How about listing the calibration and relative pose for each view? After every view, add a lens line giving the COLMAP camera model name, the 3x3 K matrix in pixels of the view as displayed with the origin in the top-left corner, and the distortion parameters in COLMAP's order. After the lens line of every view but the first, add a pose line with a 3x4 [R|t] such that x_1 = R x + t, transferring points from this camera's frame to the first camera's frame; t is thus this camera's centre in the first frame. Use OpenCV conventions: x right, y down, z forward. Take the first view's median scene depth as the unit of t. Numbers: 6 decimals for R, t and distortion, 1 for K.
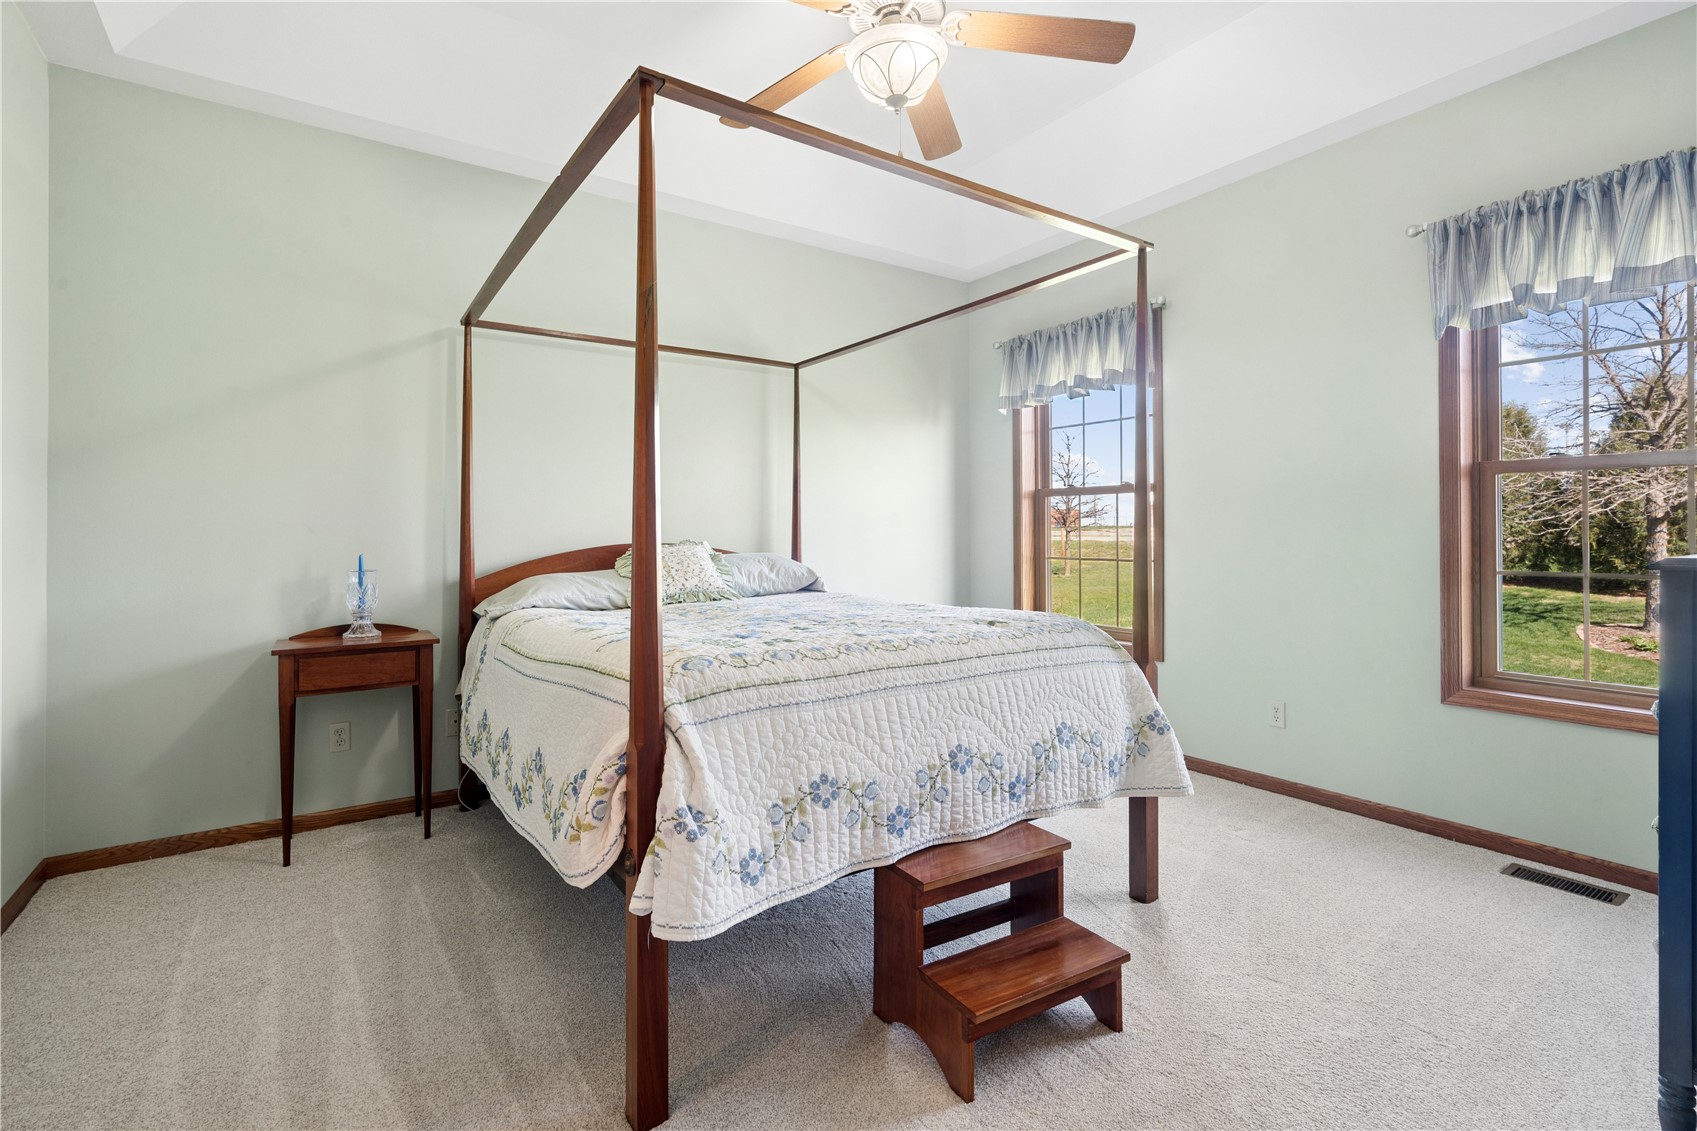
lens RADIAL K [[767.1, 0, 841.0], [0, 767.1, 559.7], [0, 0, 1]] dist [-0.002914, -0.000160]
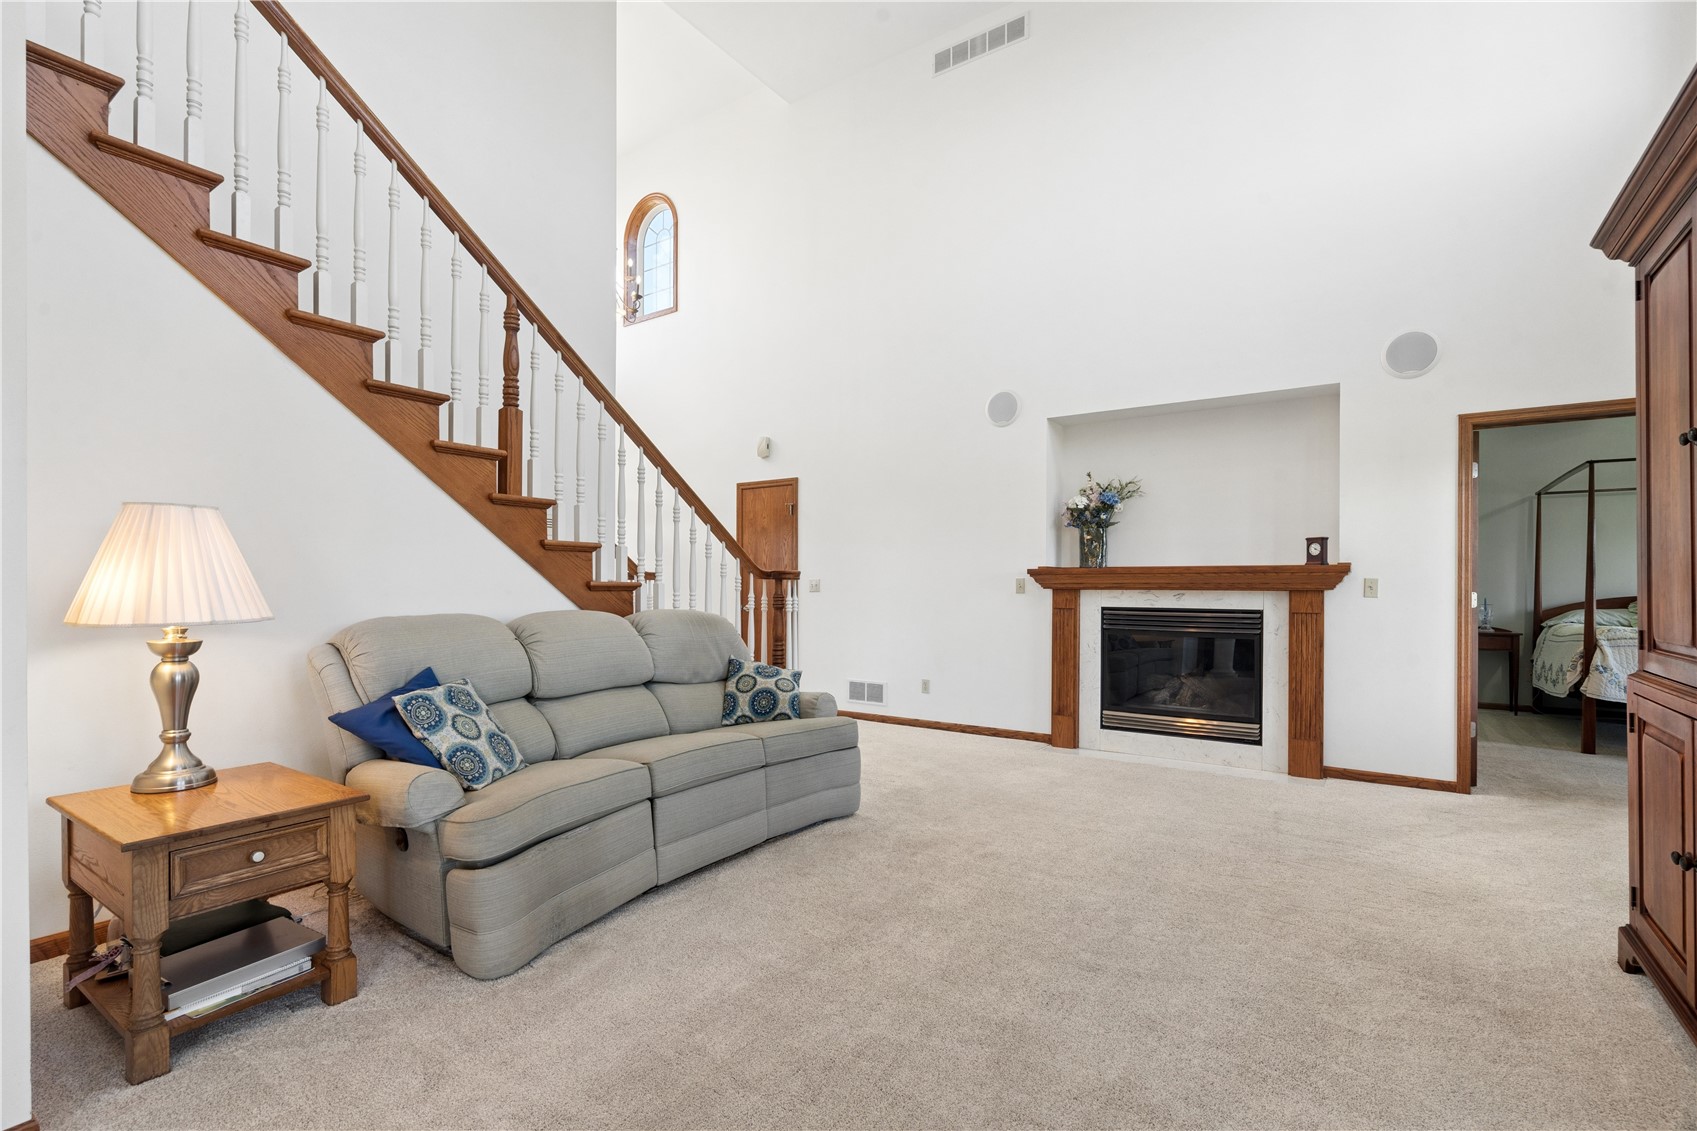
lens RADIAL K [[767.1, 0, 833.7], [0, 767.1, 595.1], [0, 0, 1]] dist [-0.002914, -0.000160]
pose [[0.346262, -0.000845, -0.938138, 1.003340], [-0.017219, 0.999825, -0.007256, 0.036343], [0.937980, 0.018666, 0.346187, -1.904656]]
